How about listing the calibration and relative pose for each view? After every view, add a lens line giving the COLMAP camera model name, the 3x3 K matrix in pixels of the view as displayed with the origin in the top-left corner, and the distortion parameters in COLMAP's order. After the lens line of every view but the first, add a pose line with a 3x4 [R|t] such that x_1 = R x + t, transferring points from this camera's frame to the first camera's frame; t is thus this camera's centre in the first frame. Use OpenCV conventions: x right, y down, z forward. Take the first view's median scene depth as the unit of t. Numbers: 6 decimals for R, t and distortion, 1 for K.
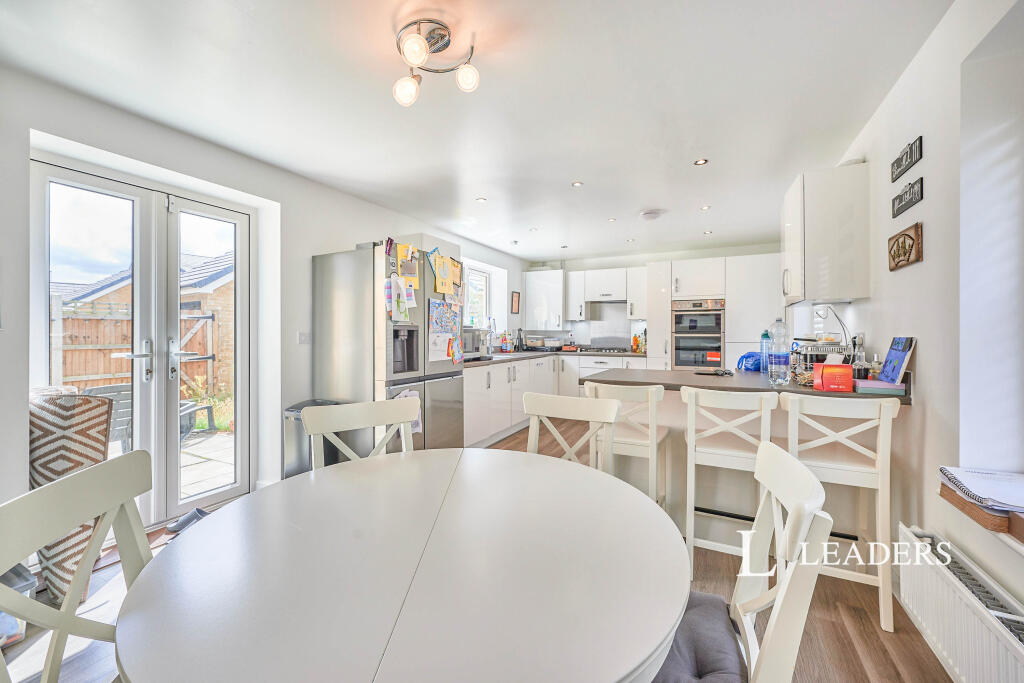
lens RADIAL K [[406.4, 0, 512.0], [0, 406.4, 334.8], [0, 0, 1]] dist [0.000974, 0.000141]
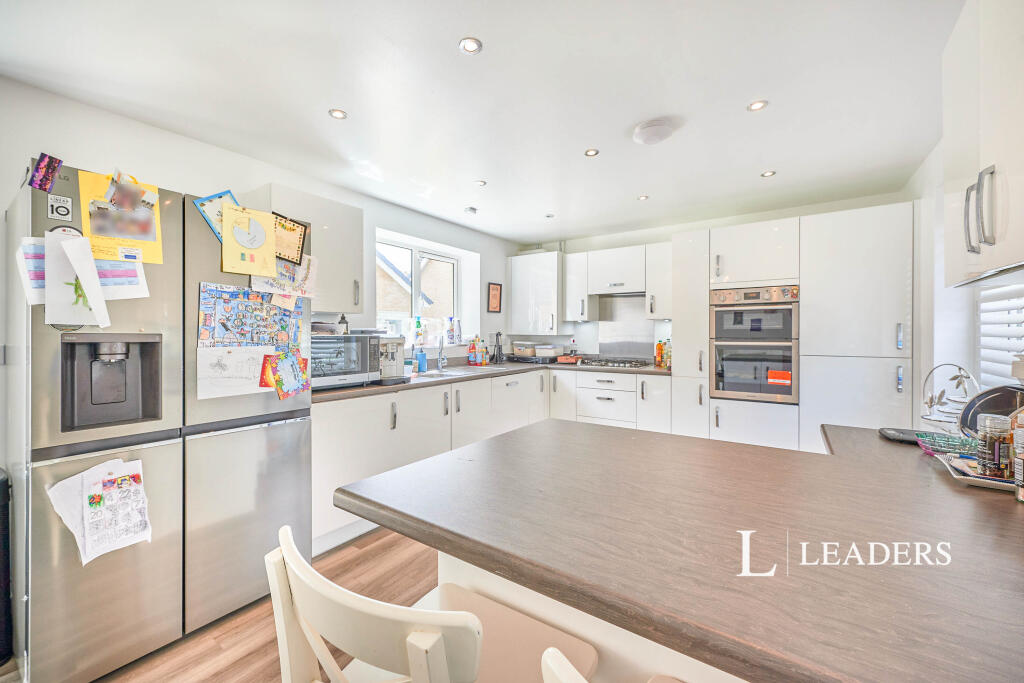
lens RADIAL K [[406.4, 0, 511.2], [0, 406.4, 337.1], [0, 0, 1]] dist [0.000974, 0.000141]
pose [[0.990395, -0.001167, -0.138264, 0.171817], [0.001630, 0.999993, 0.003234, -0.011135], [0.138259, -0.003428, 0.990390, 0.319936]]
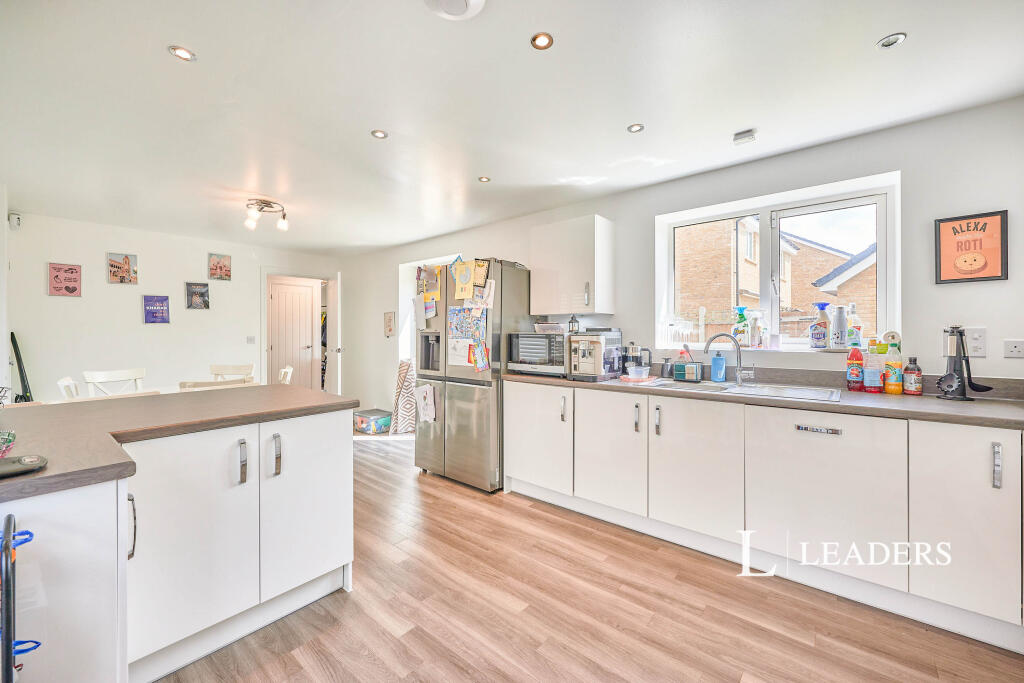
lens RADIAL K [[406.4, 0, 510.9], [0, 406.4, 332.8], [0, 0, 1]] dist [0.000974, 0.000141]
pose [[-0.228718, 0.000065, -0.973493, 0.500983], [-0.002184, 0.999997, 0.000580, -0.012620], [0.973490, 0.002259, -0.228717, 0.863220]]
